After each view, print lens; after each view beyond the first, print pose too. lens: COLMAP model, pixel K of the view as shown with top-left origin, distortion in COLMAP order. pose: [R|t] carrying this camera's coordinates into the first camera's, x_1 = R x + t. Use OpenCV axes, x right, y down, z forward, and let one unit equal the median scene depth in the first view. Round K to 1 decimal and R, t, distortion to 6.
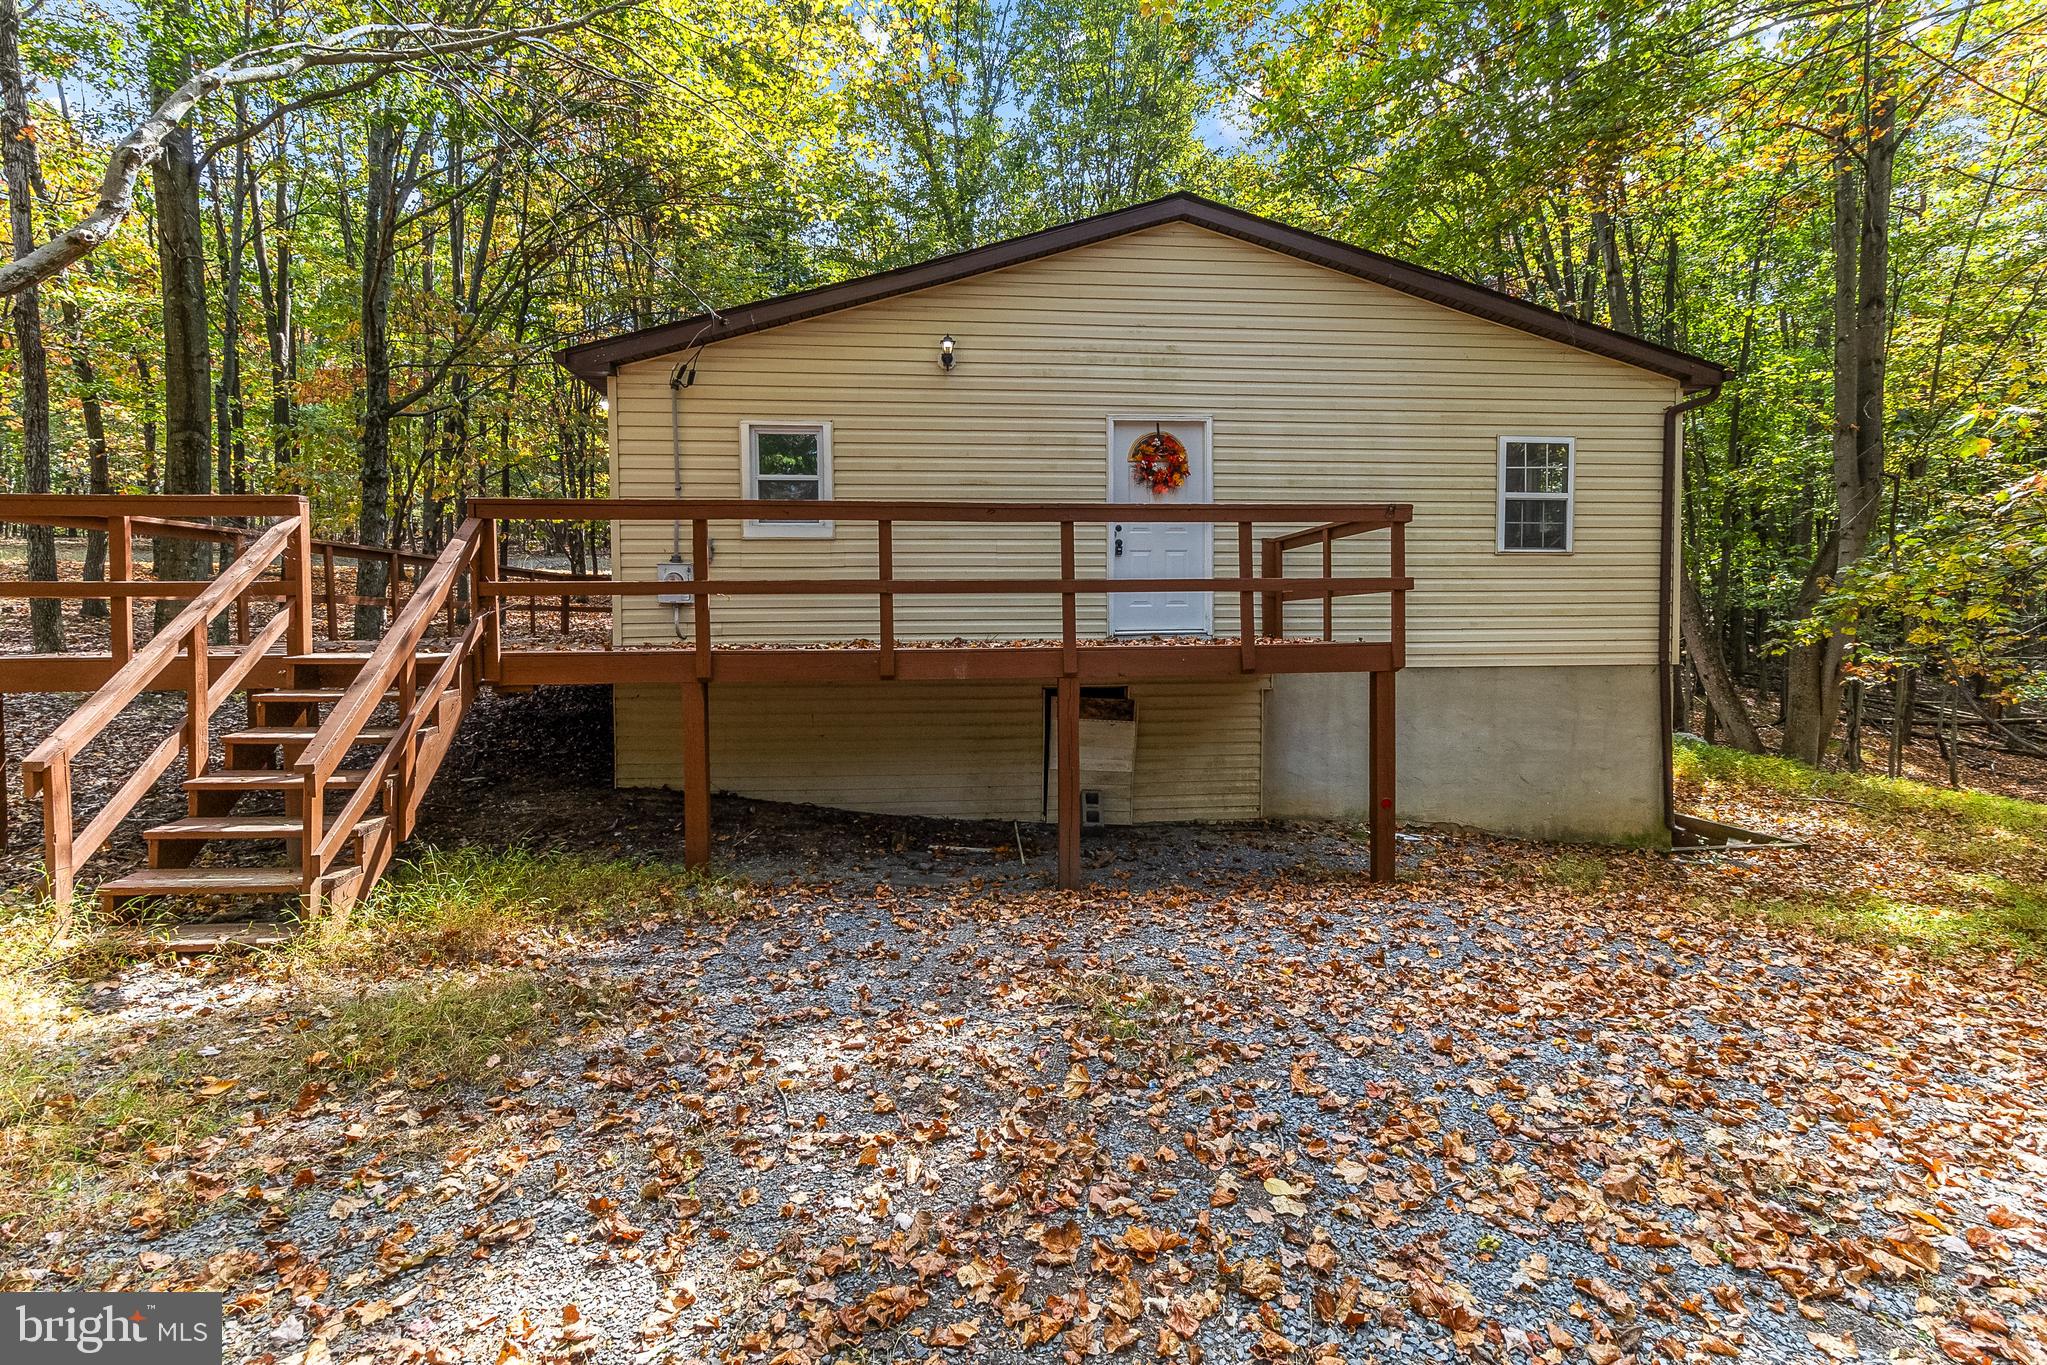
lens RADIAL K [[955.0, 0, 1022.8], [0, 955.0, 727.3], [0, 0, 1]] dist [0.000694, 0.000028]
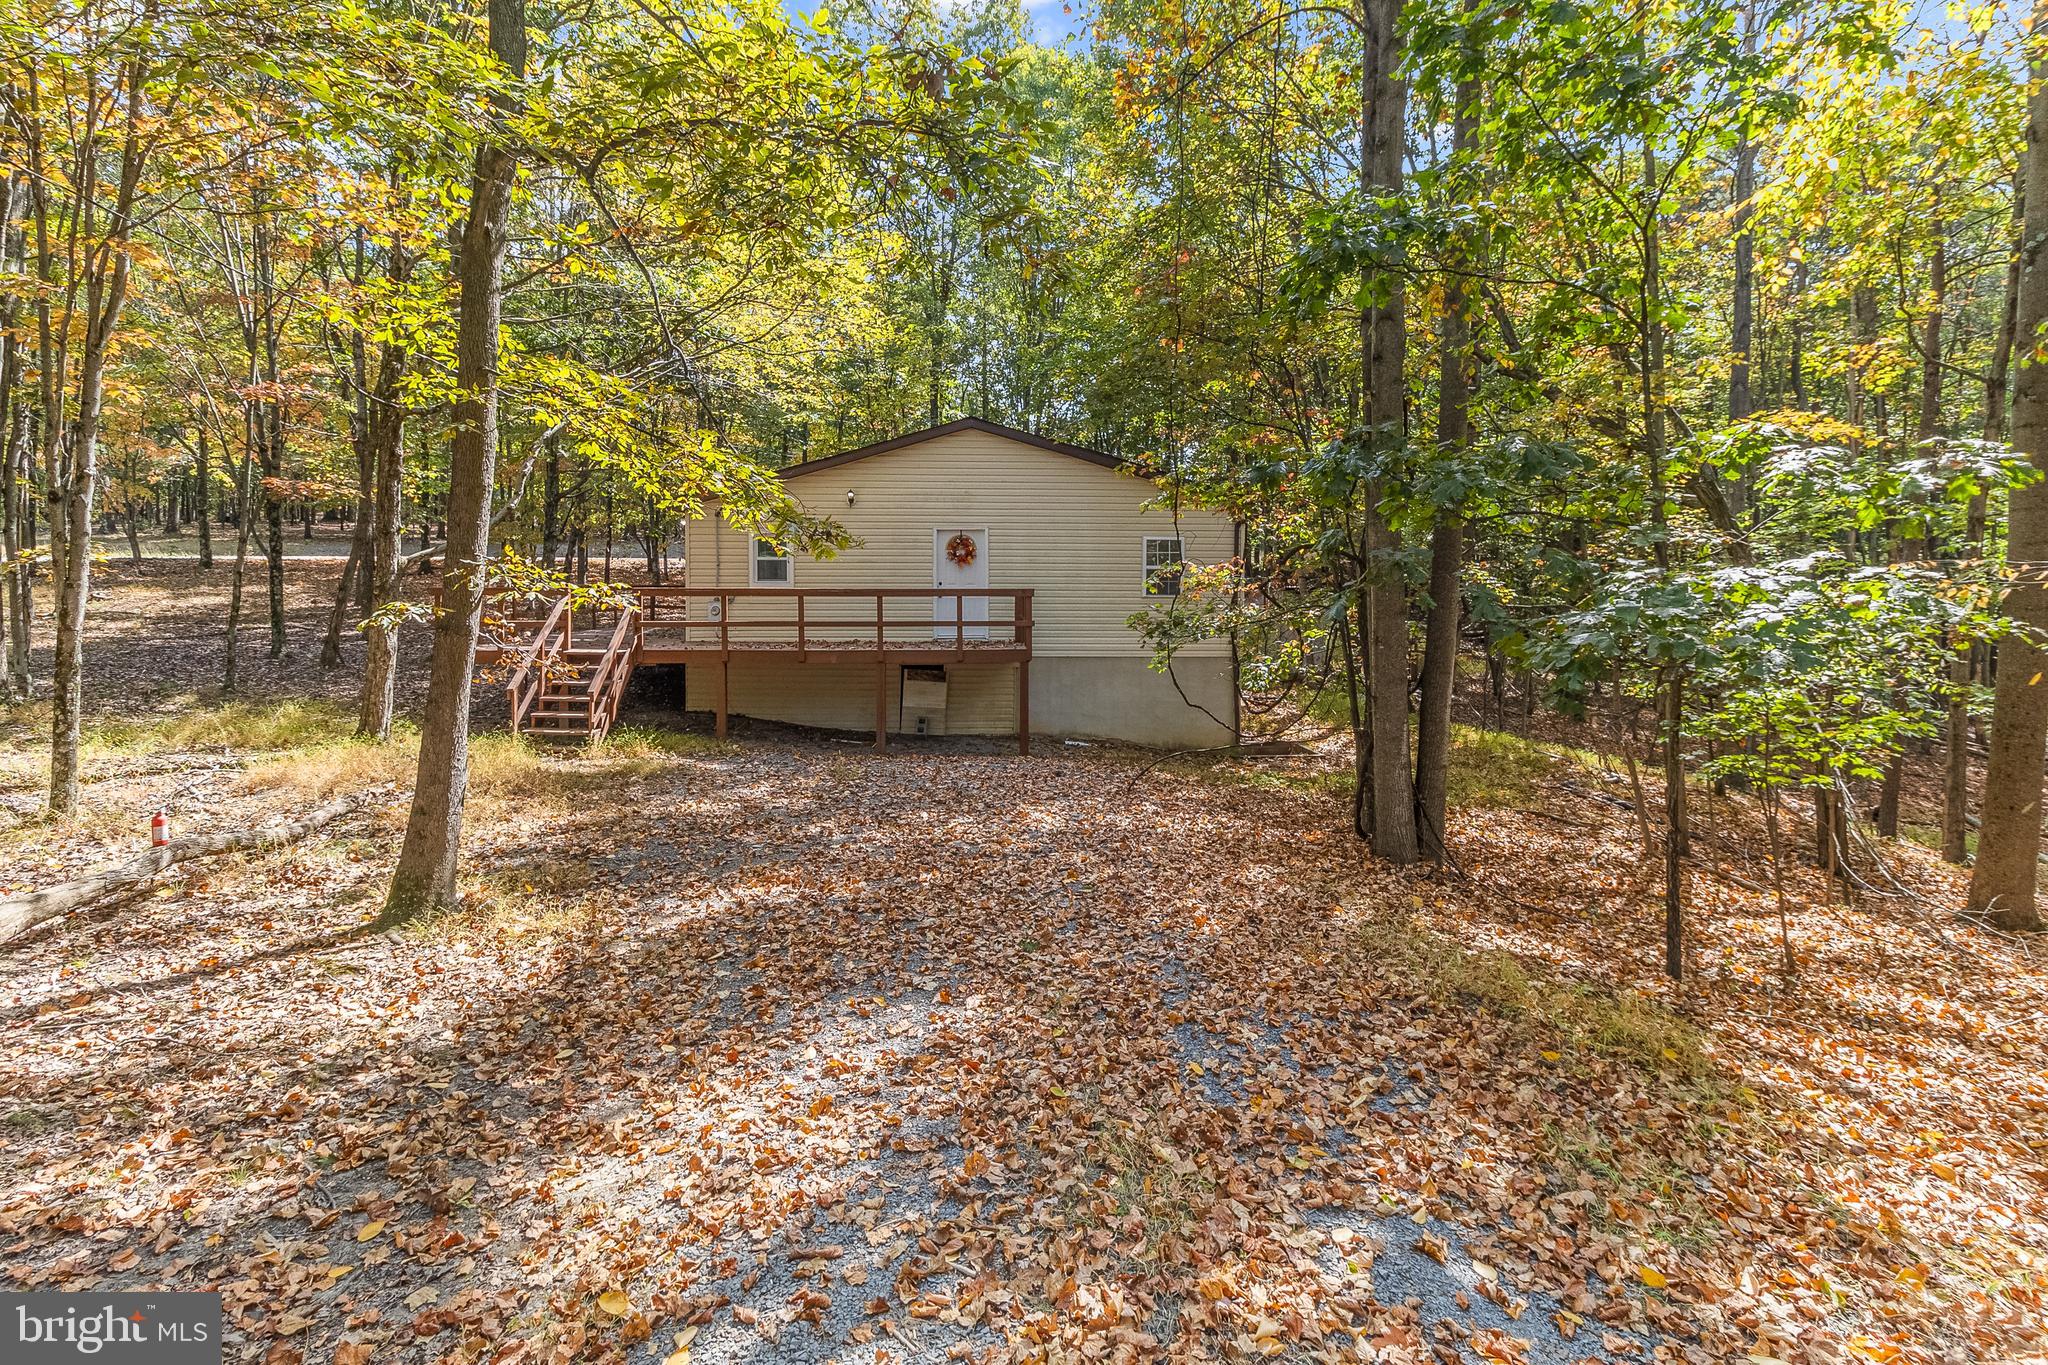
lens RADIAL K [[966.3, 0, 1024.0], [0, 966.3, 682.5], [0, 0, 1]] dist [0.000372, -0.000002]
pose [[0.998497, 0.015285, -0.052625, 0.531709], [-0.015575, 0.999866, -0.005117, 0.000646], [0.052539, 0.005929, 0.998601, -1.347730]]
